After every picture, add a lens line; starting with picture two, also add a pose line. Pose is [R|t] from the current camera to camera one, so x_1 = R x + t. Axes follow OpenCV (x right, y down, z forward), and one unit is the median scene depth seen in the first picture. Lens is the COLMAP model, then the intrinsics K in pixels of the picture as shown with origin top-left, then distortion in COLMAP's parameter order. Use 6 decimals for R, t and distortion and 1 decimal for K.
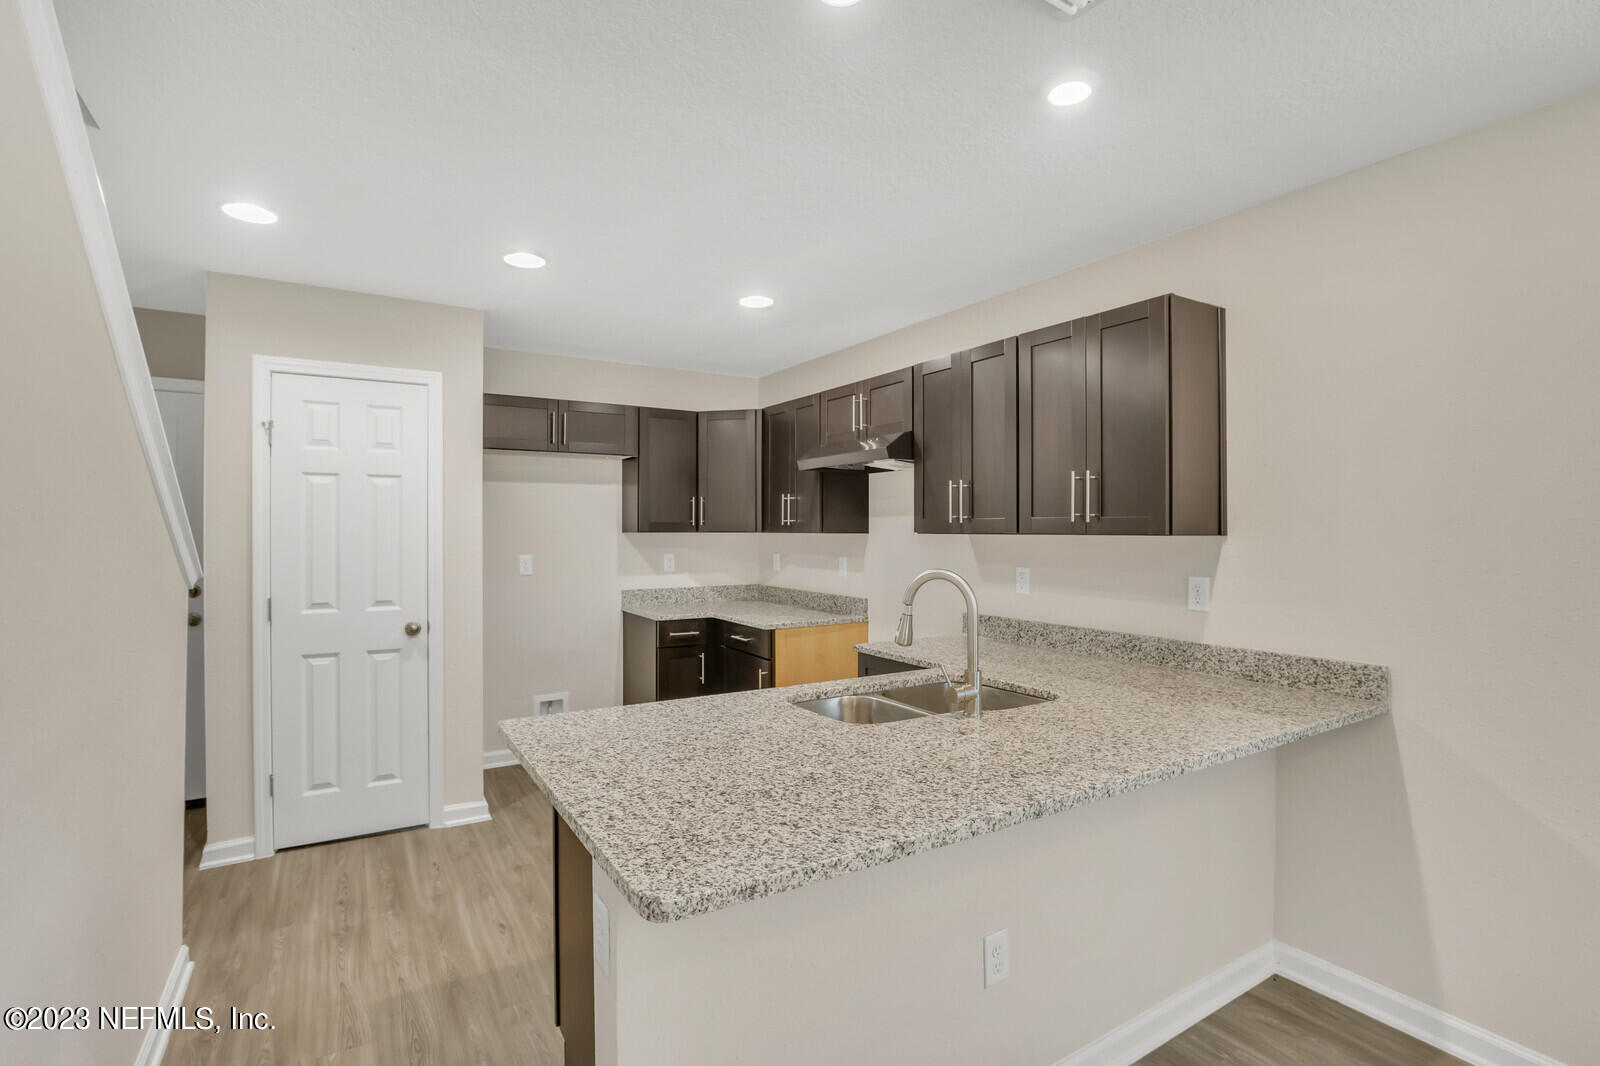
lens RADIAL K [[759.3, 0, 800.0], [0, 759.3, 533.0], [0, 0, 1]] dist [-0.031604, 0.000001]
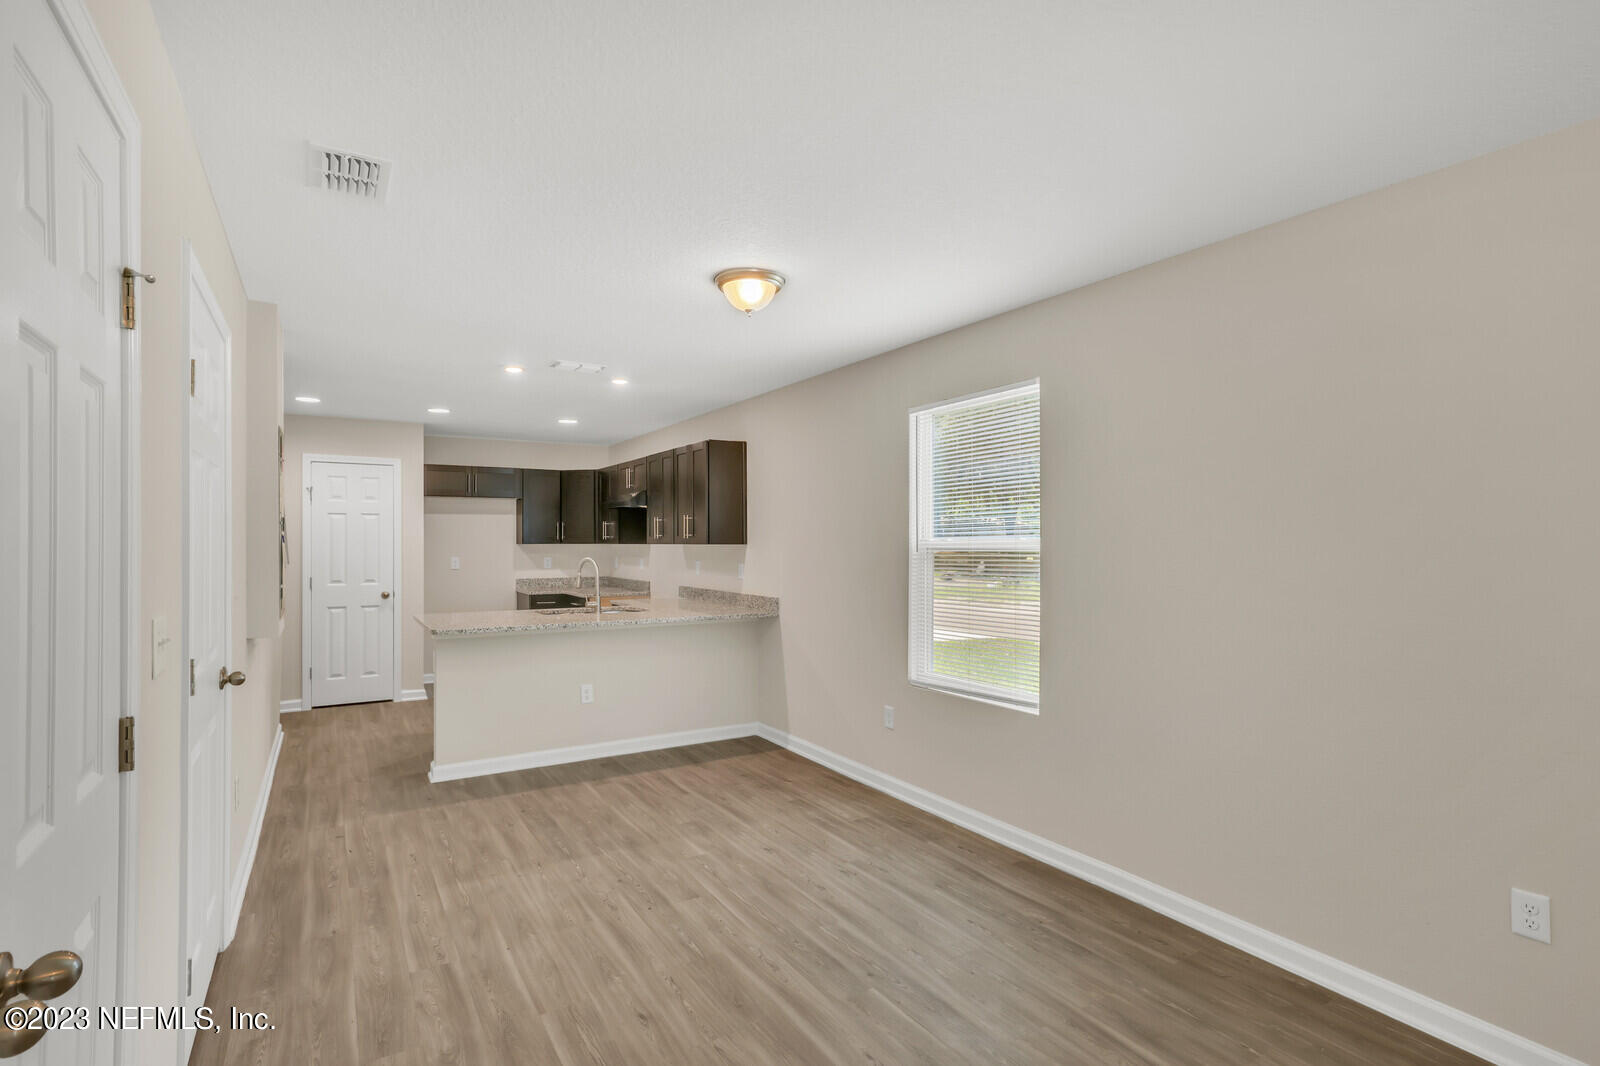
lens RADIAL K [[775.2, 0, 800.0], [0, 775.2, 533.0], [0, 0, 1]] dist [-0.018479, 0.000103]
pose [[0.999981, -0.003576, 0.005015, 0.520222], [0.003652, 0.999878, -0.015165, 0.004828], [-0.004960, 0.015183, 0.999872, -0.948508]]
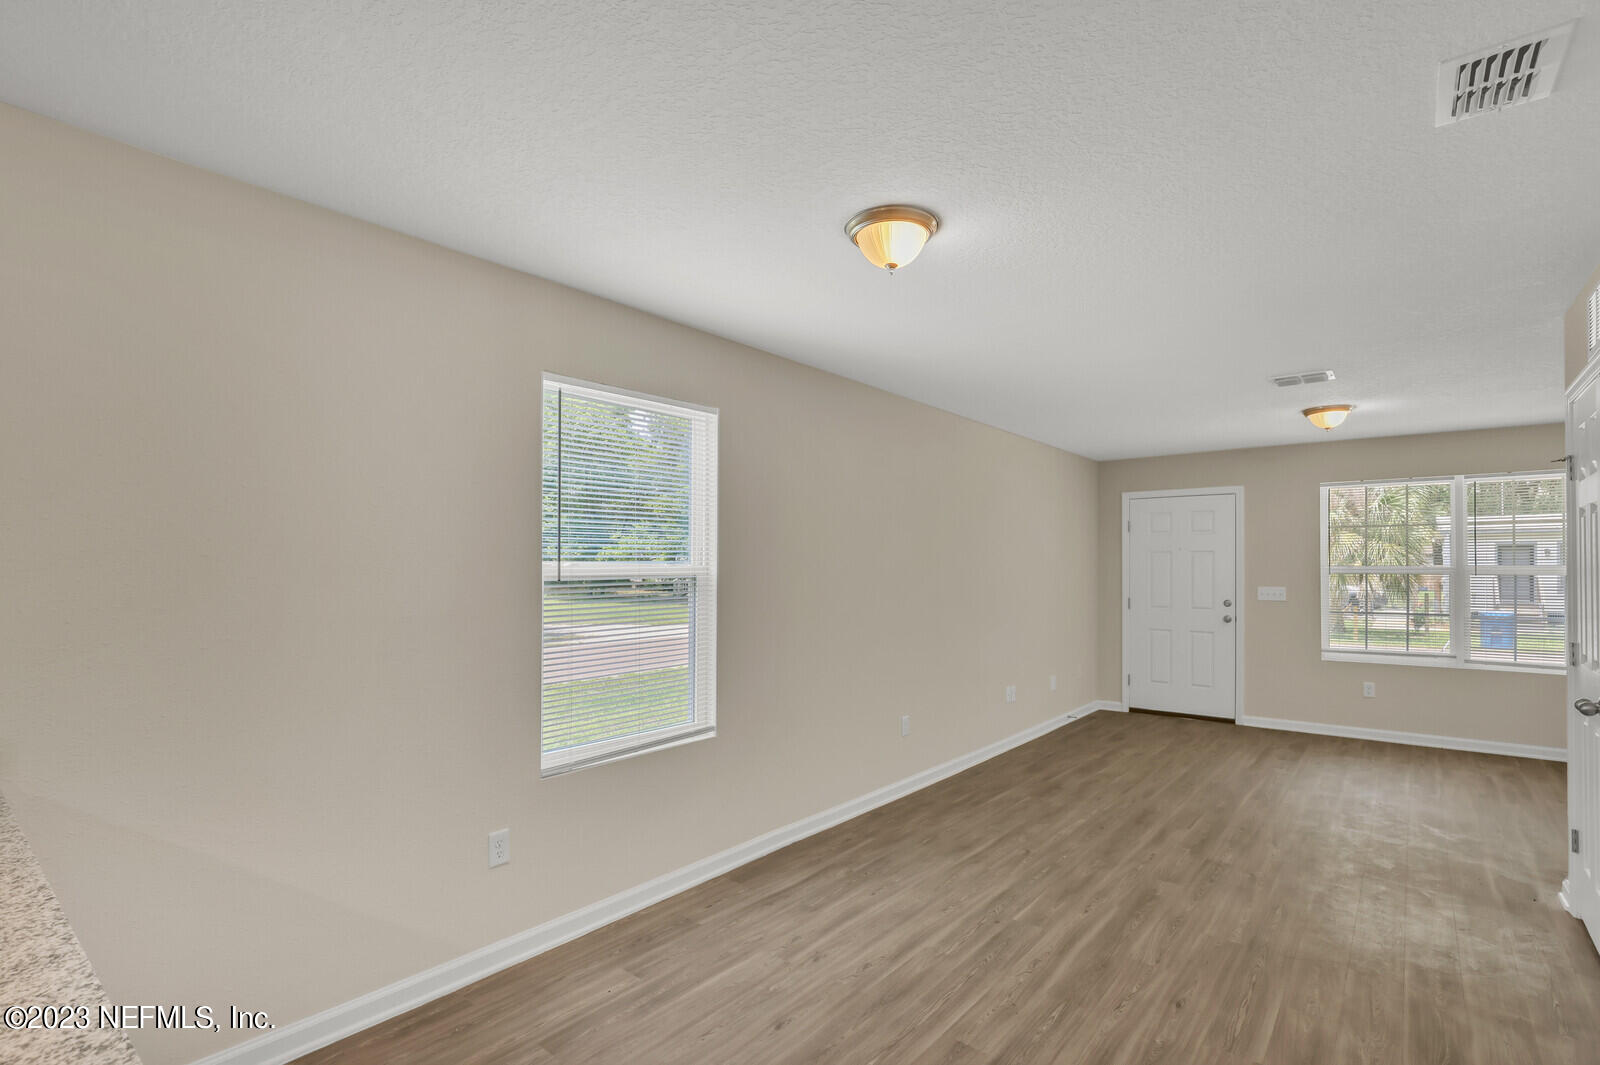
lens RADIAL K [[755.2, 0, 800.7], [0, 755.2, 557.9], [0, 0, 1]] dist [-0.018372, 0.000014]
pose [[-0.329127, 0.007729, 0.944254, -0.160115], [-0.000652, 0.999964, -0.008412, -0.004182], [-0.944285, -0.003384, -0.329111, 0.283069]]
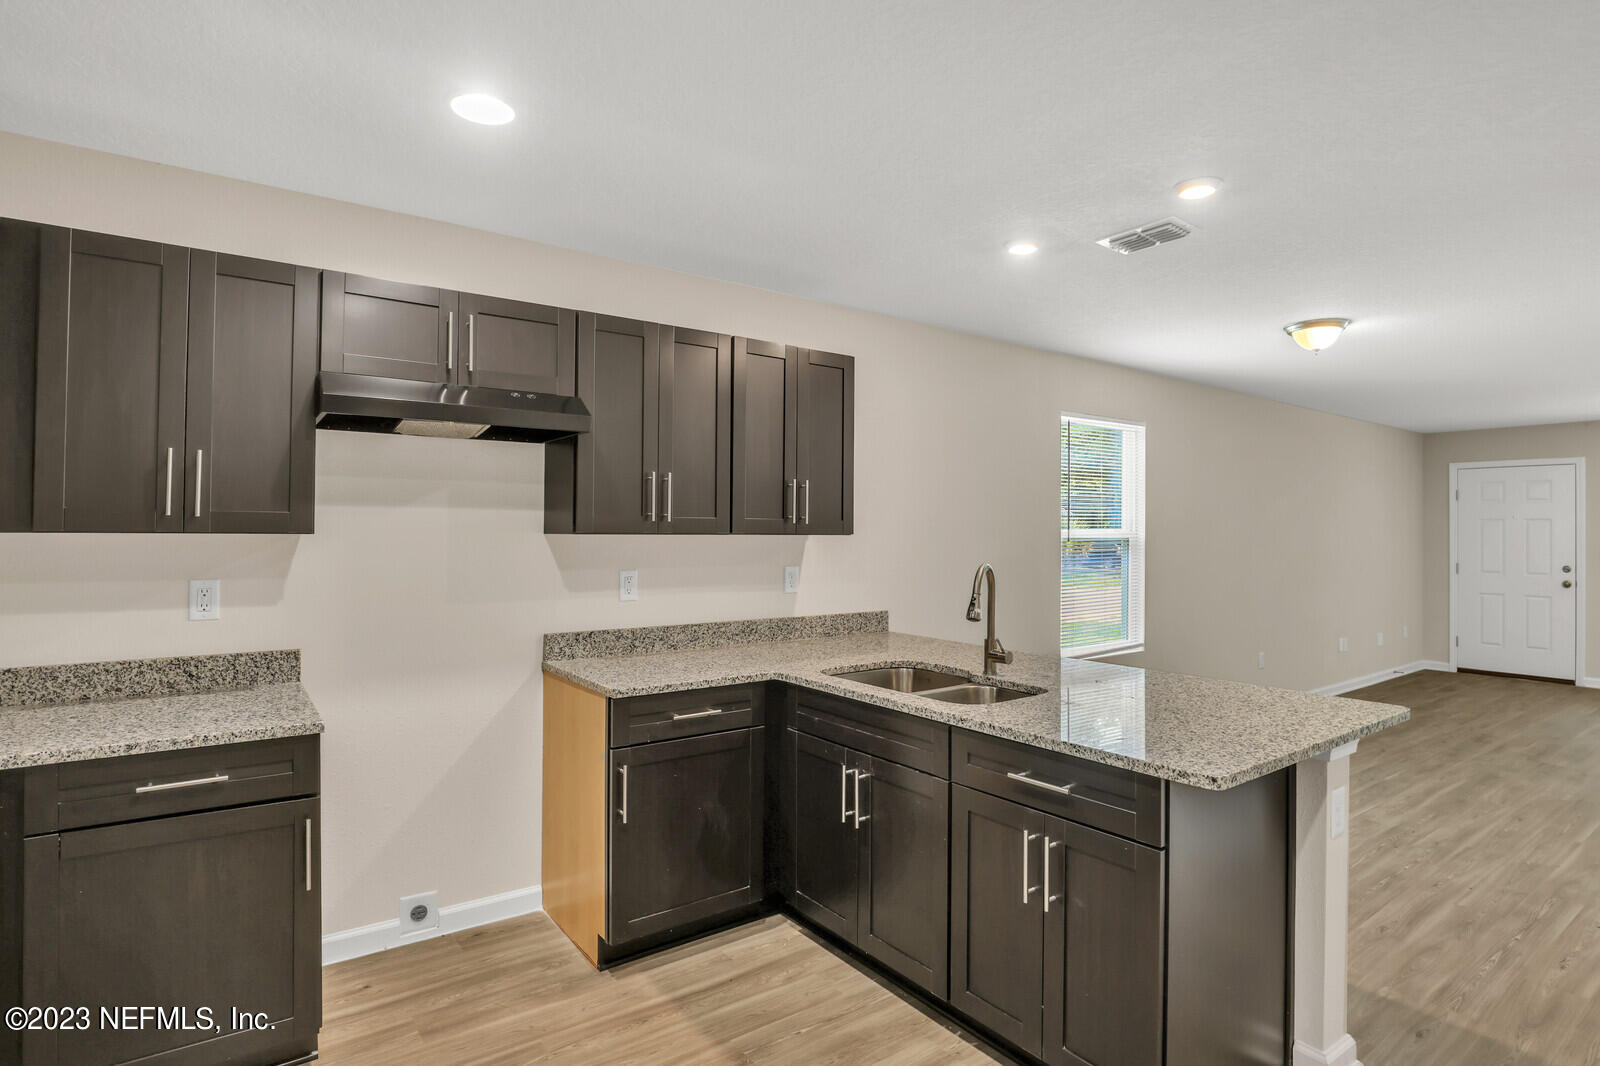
lens RADIAL K [[819.1, 0, 803.6], [0, 819.1, 526.1], [0, 0, 1]] dist [-0.022785, 0.001510]
pose [[-0.085931, 0.005098, 0.996288, -0.674912], [-0.002591, 0.999982, -0.005341, -0.003046], [-0.996298, -0.003041, -0.085916, 0.842982]]
